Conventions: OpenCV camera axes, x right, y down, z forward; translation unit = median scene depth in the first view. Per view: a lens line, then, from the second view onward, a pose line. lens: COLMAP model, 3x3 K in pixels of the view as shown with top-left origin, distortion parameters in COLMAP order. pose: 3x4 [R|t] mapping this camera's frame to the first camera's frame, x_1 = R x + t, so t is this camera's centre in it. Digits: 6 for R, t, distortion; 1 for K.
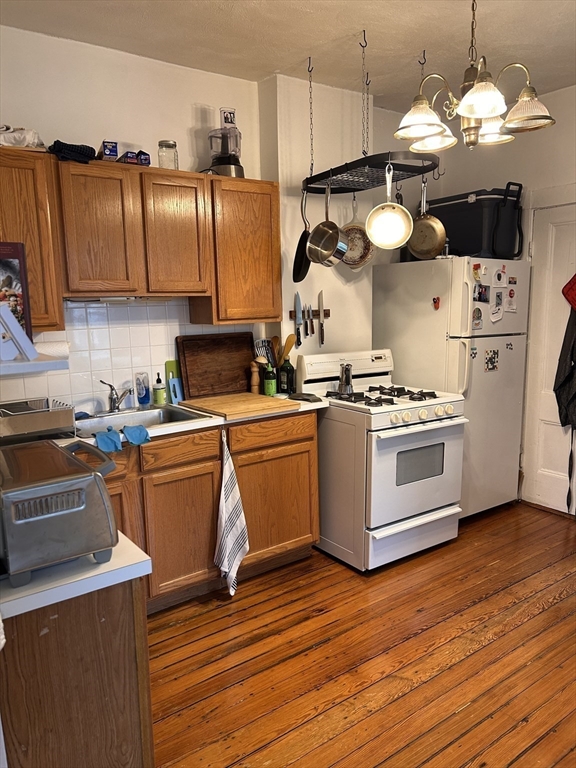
lens RADIAL K [[587.3, 0, 284.5], [0, 587.3, 386.0], [0, 0, 1]] dist [0.063893, -0.082186]
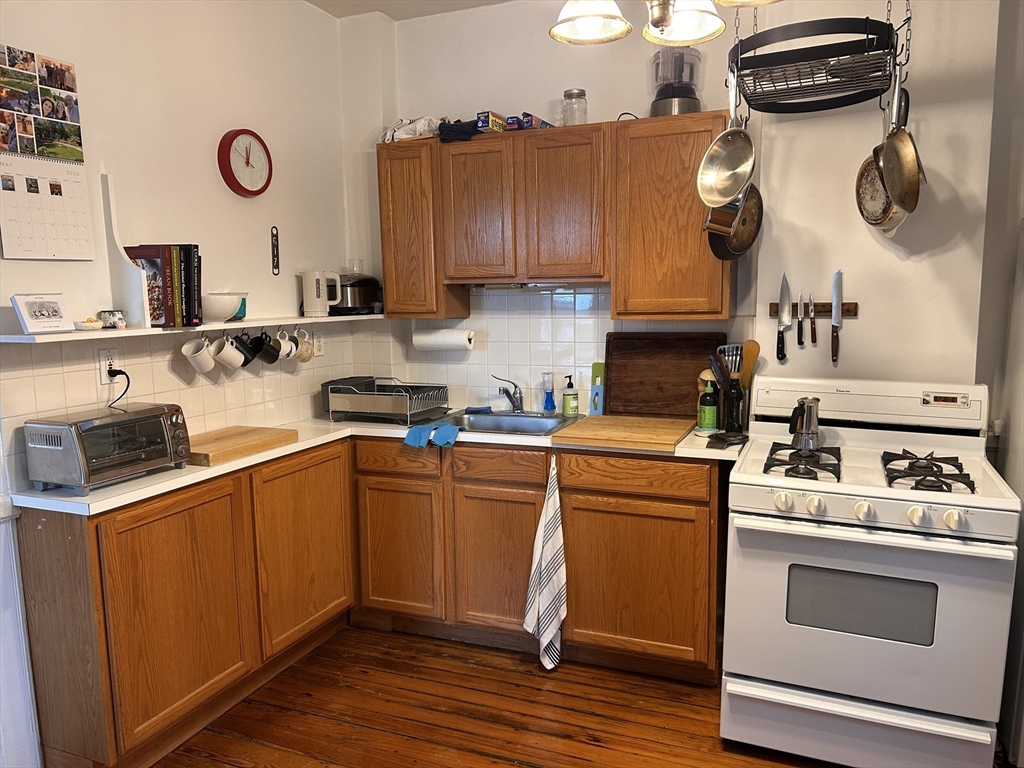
lens RADIAL K [[783.1, 0, 518.5], [0, 783.1, 389.5], [0, 0, 1]] dist [0.063893, -0.082186]
pose [[0.507270, 0.125554, -0.852592, 0.690146], [-0.123020, 0.989748, 0.072558, -0.074293], [0.852961, 0.068080, 0.517516, 0.386481]]
